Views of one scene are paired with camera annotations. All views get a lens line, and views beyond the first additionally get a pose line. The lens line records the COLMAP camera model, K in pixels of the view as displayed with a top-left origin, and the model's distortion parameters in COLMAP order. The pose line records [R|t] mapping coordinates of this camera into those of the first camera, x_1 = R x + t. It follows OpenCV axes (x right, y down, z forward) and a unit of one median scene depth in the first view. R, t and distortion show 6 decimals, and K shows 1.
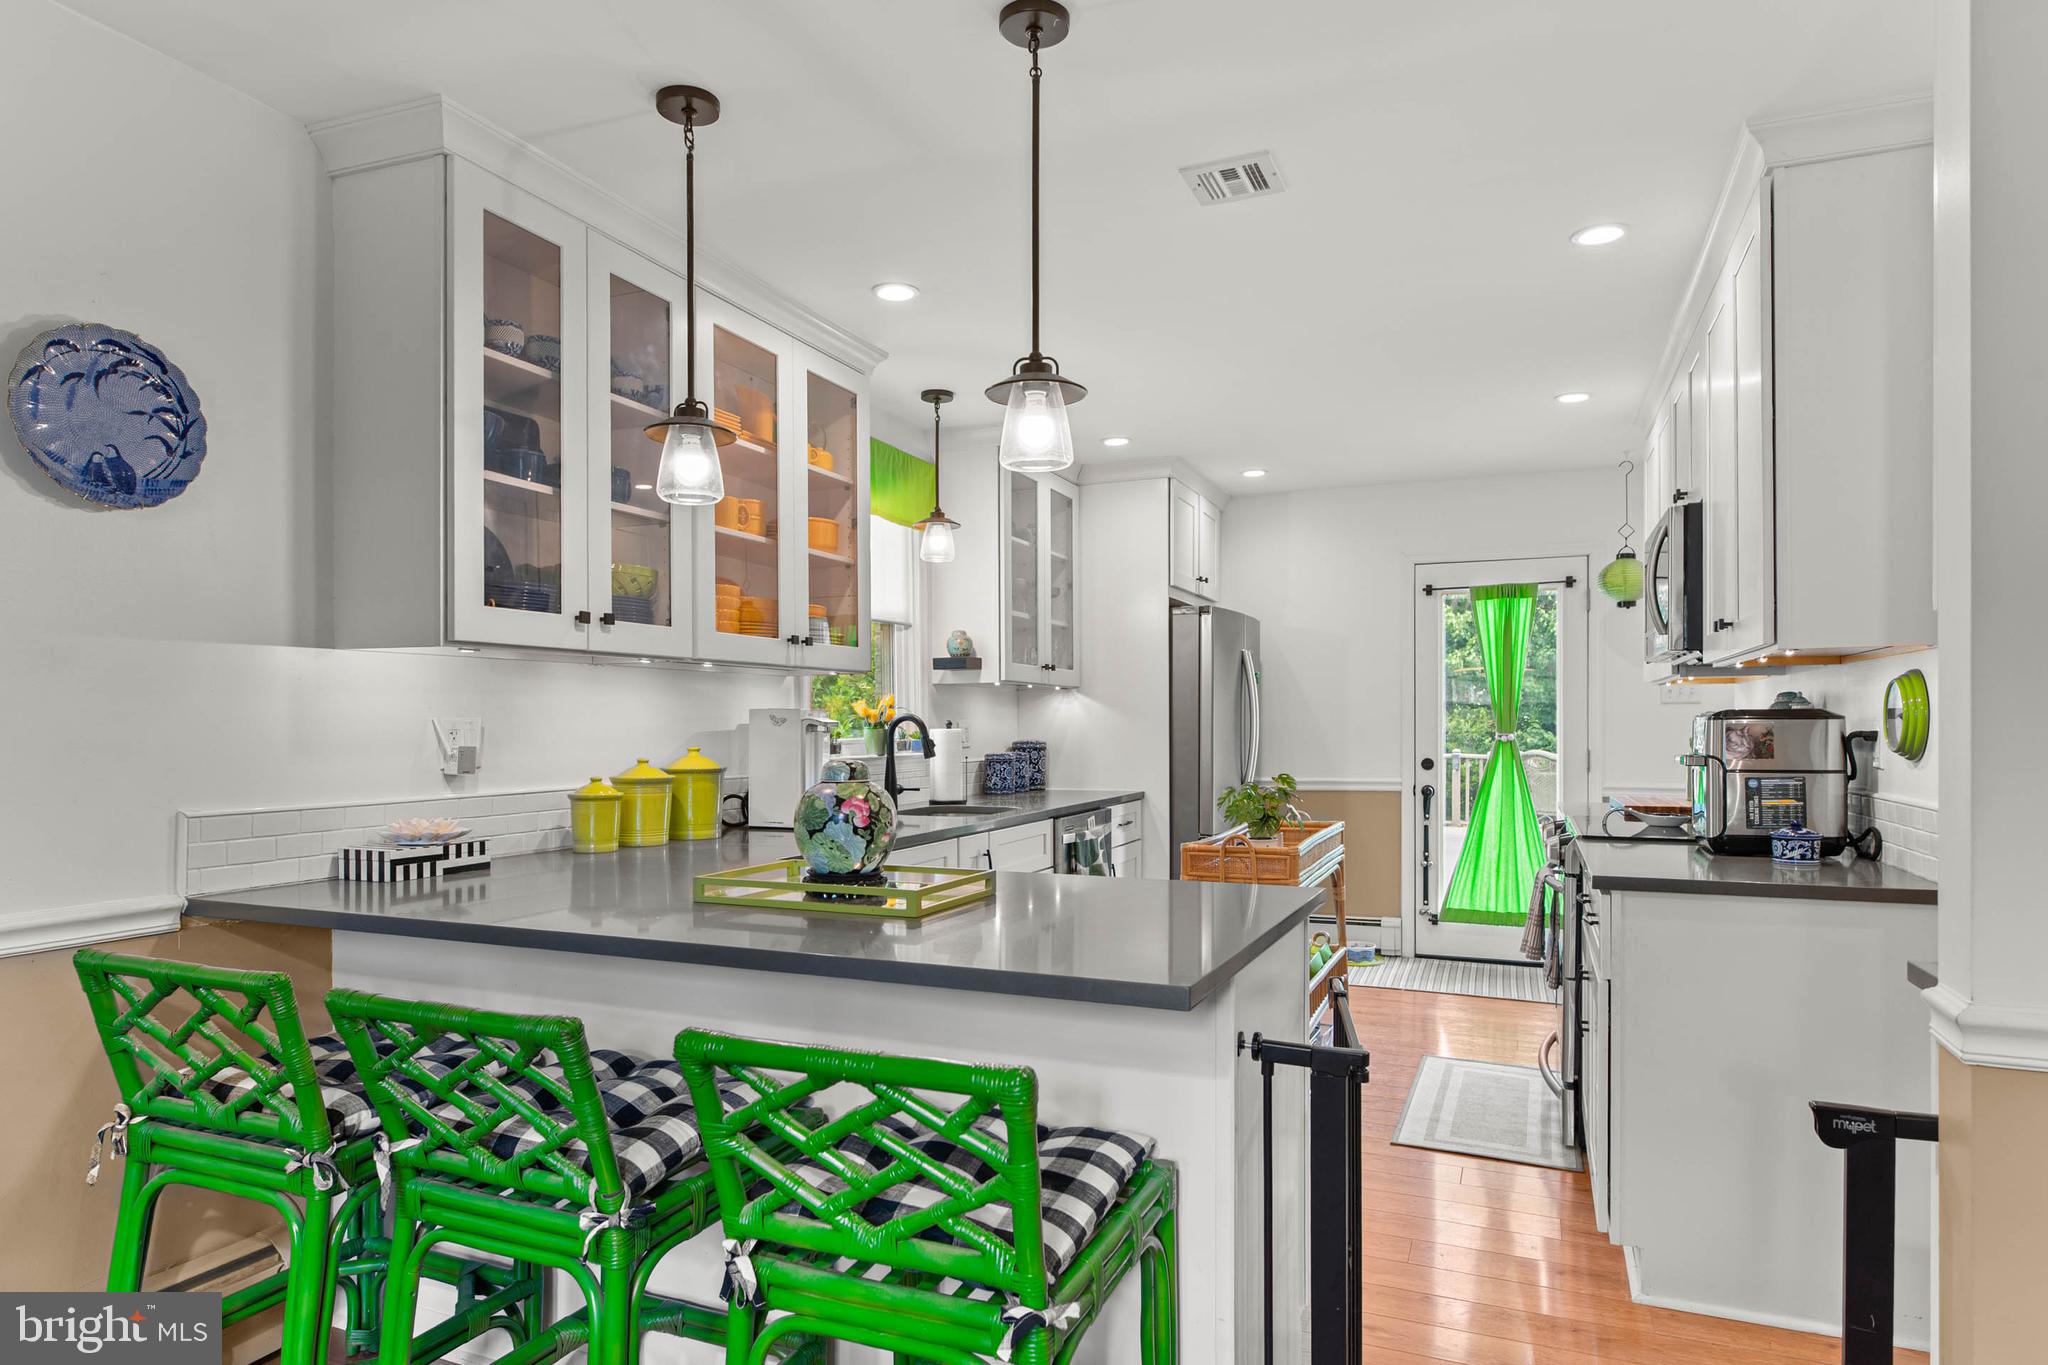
lens RADIAL K [[1189.7, 0, 1022.9], [0, 1189.7, 721.6], [0, 0, 1]] dist [-0.001374, 0.000039]
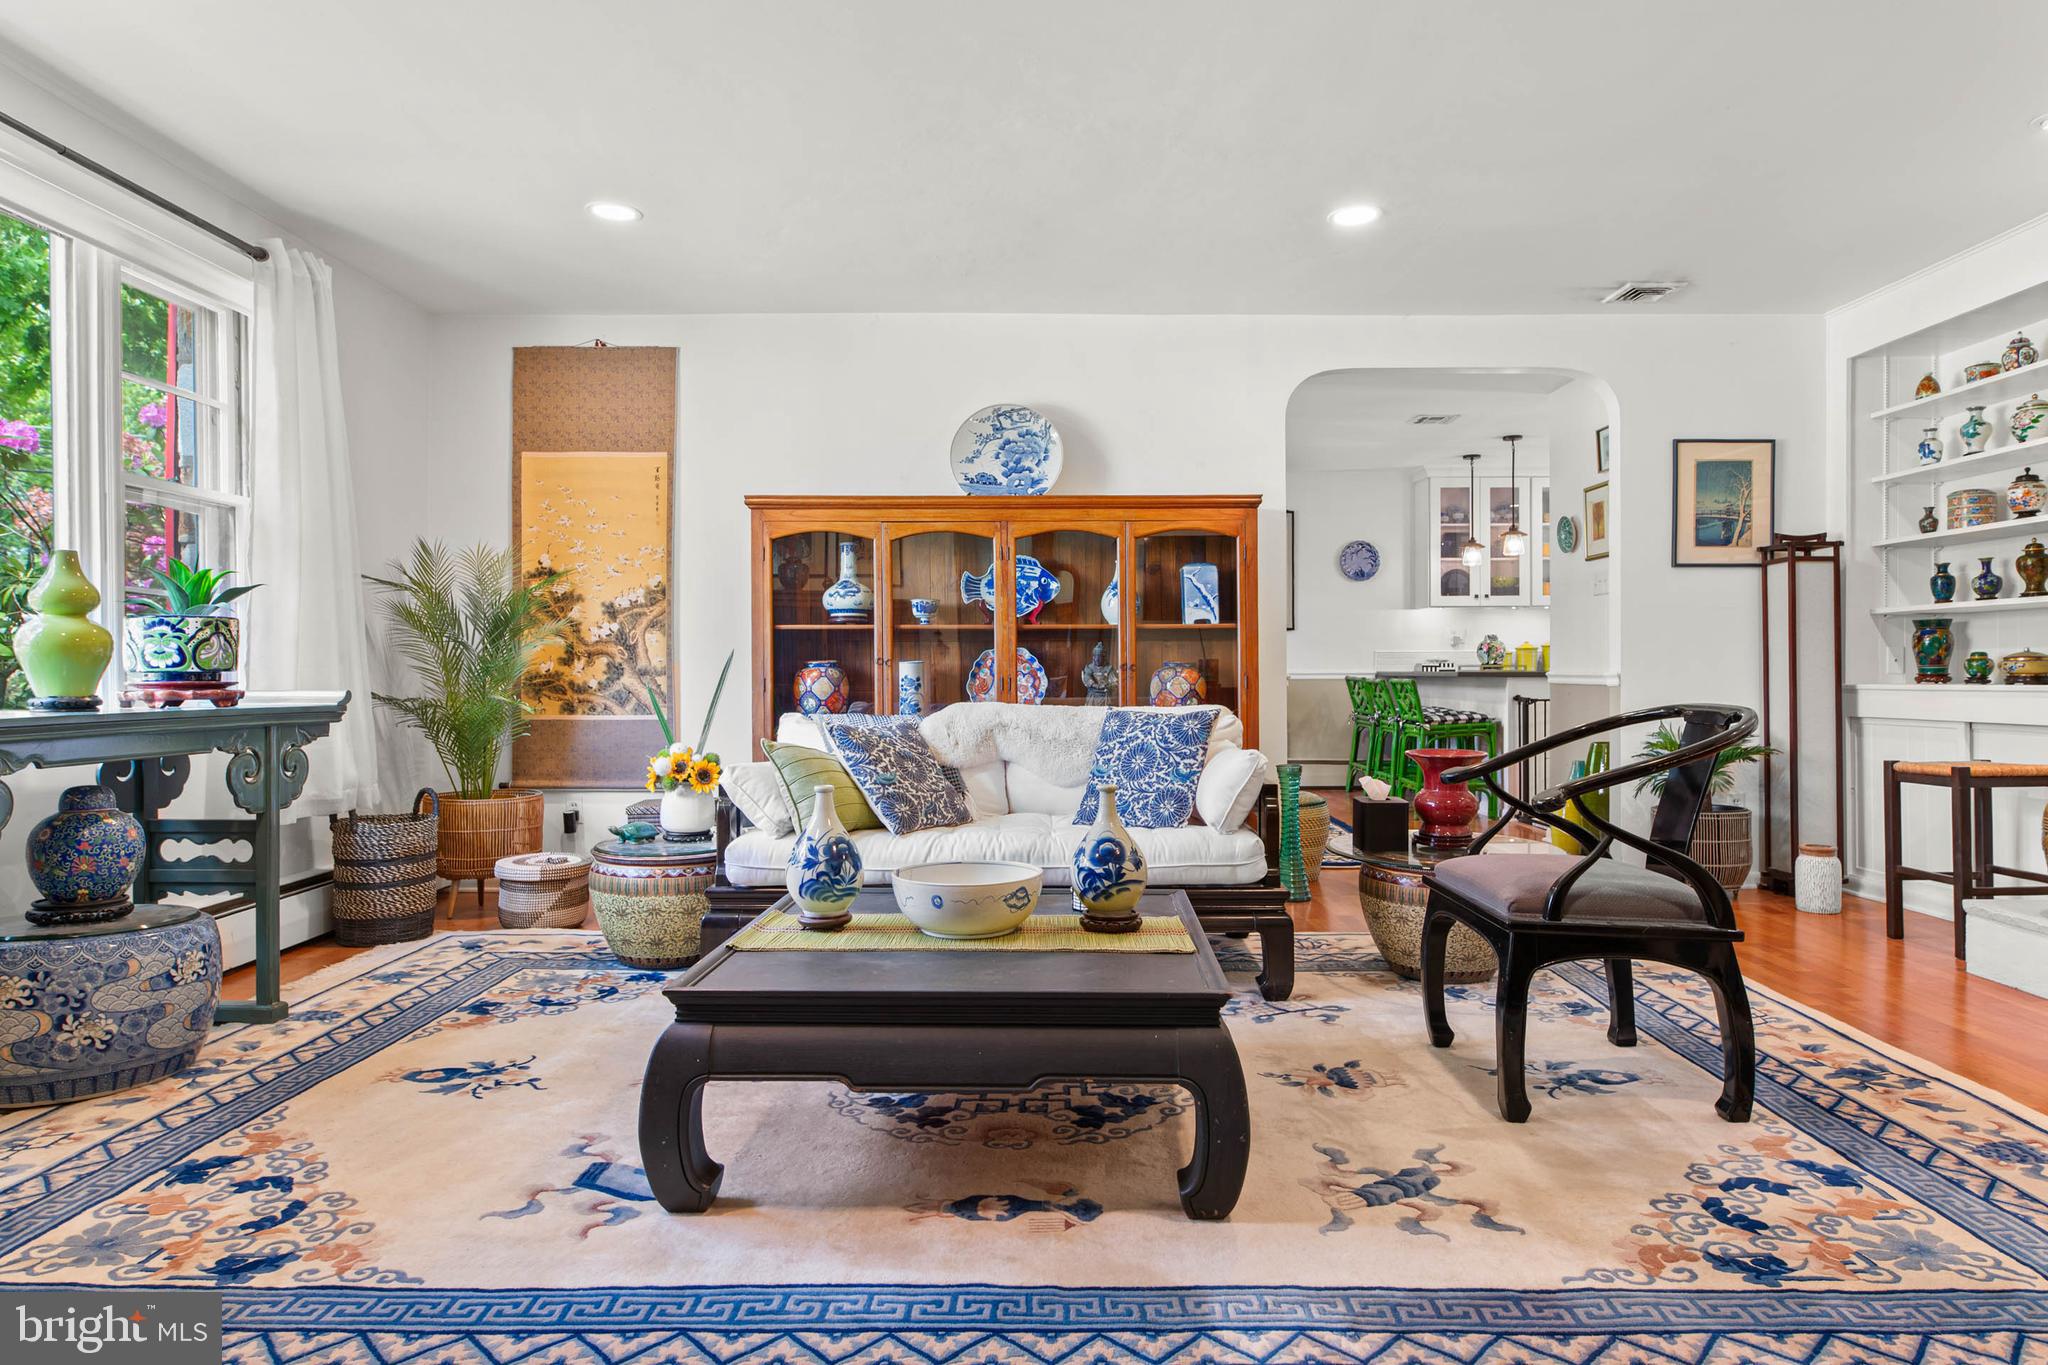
lens RADIAL K [[1208.3, 0, 1034.2], [0, 1208.3, 671.2], [0, 0, 1]] dist [-0.002578, 0.000749]
pose [[0.384016, 0.003365, -0.923321, 2.422771], [0.003029, 0.999983, 0.004904, 0.108215], [0.923322, -0.004680, 0.383999, -1.534547]]
